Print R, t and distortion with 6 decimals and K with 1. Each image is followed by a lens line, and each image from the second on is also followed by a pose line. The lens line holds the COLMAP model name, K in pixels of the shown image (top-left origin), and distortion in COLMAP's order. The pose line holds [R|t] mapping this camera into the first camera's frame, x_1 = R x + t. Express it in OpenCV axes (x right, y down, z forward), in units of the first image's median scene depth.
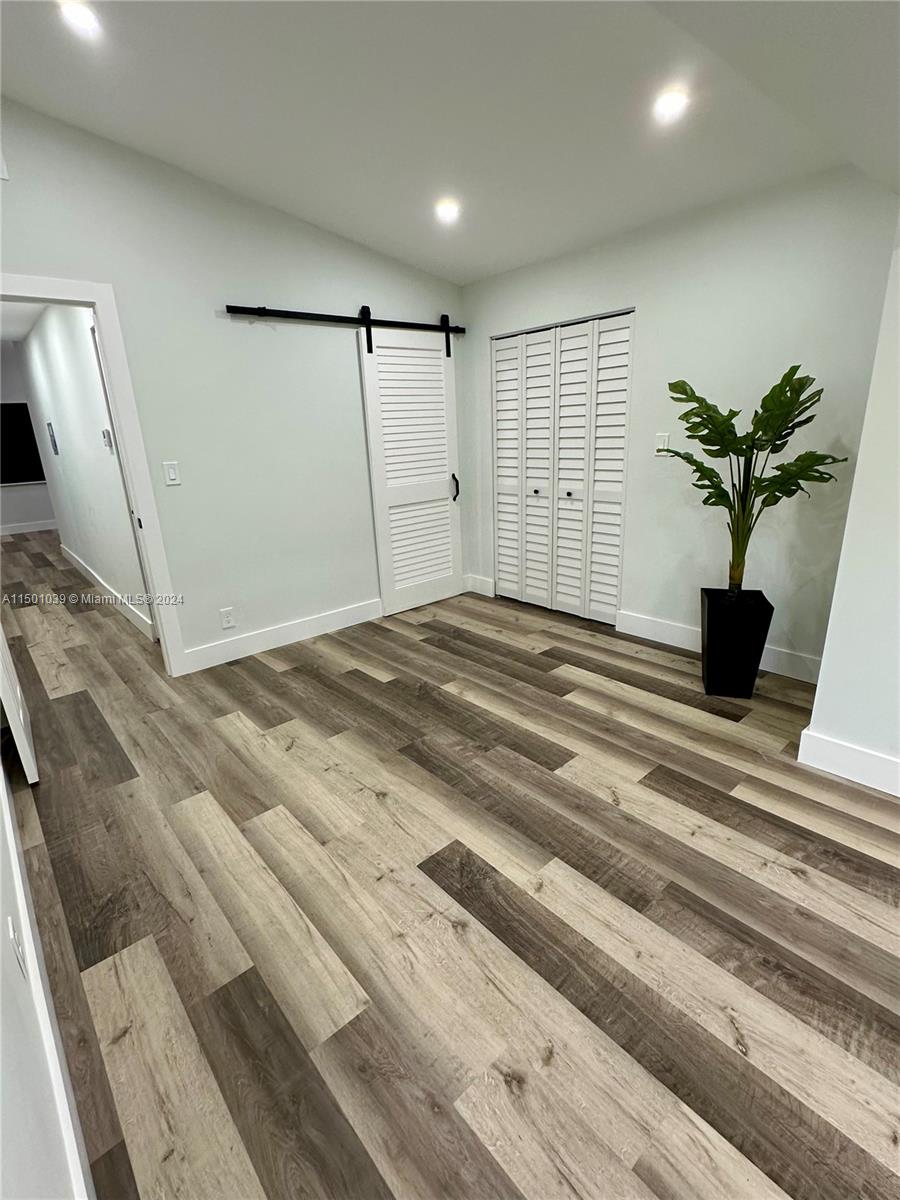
lens RADIAL K [[562.5, 0, 450.0], [0, 562.5, 600.0], [0, 0, 1]] dist [-0.000037, -0.000550]
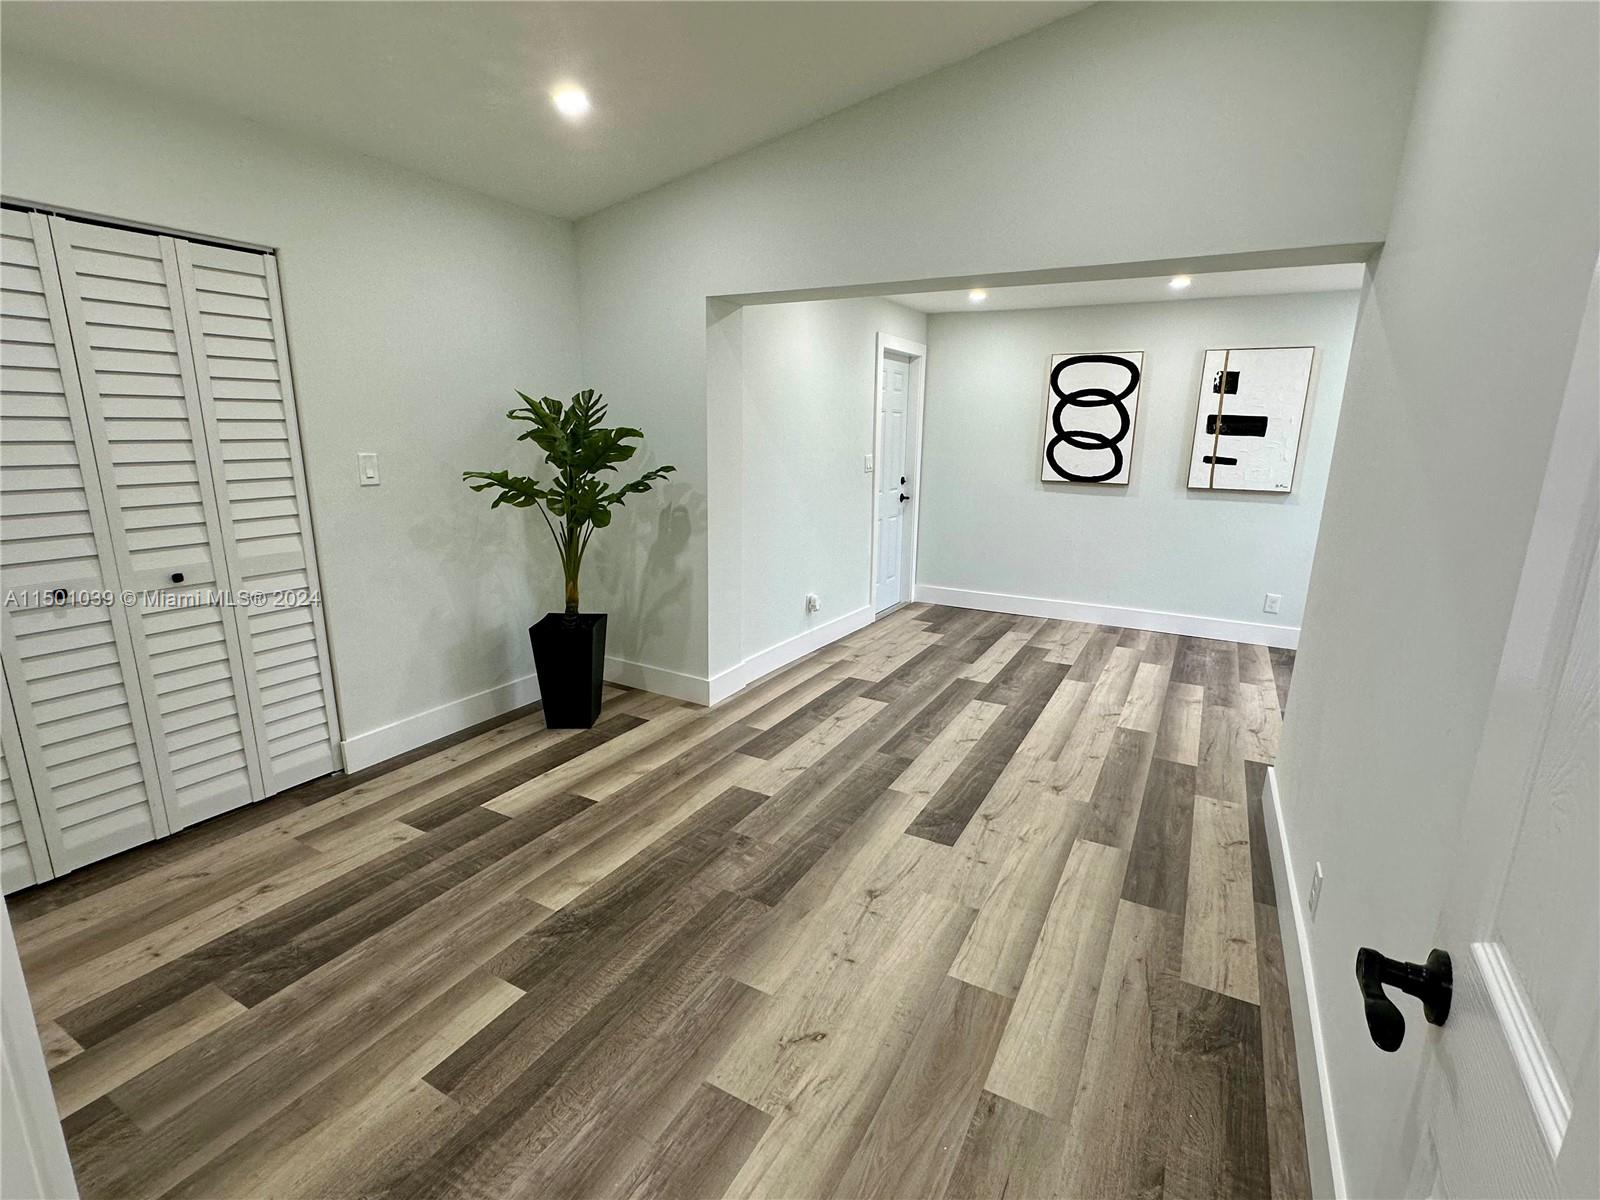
lens RADIAL K [[750.0, 0, 800.0], [0, 750.0, 600.0], [0, 0, 1]] dist [-0.000037, -0.000550]
pose [[-0.339756, -0.175844, 0.923929, -0.854980], [0.278512, 0.919495, 0.277417, -0.304651], [-0.898330, 0.351580, -0.263429, 1.062841]]
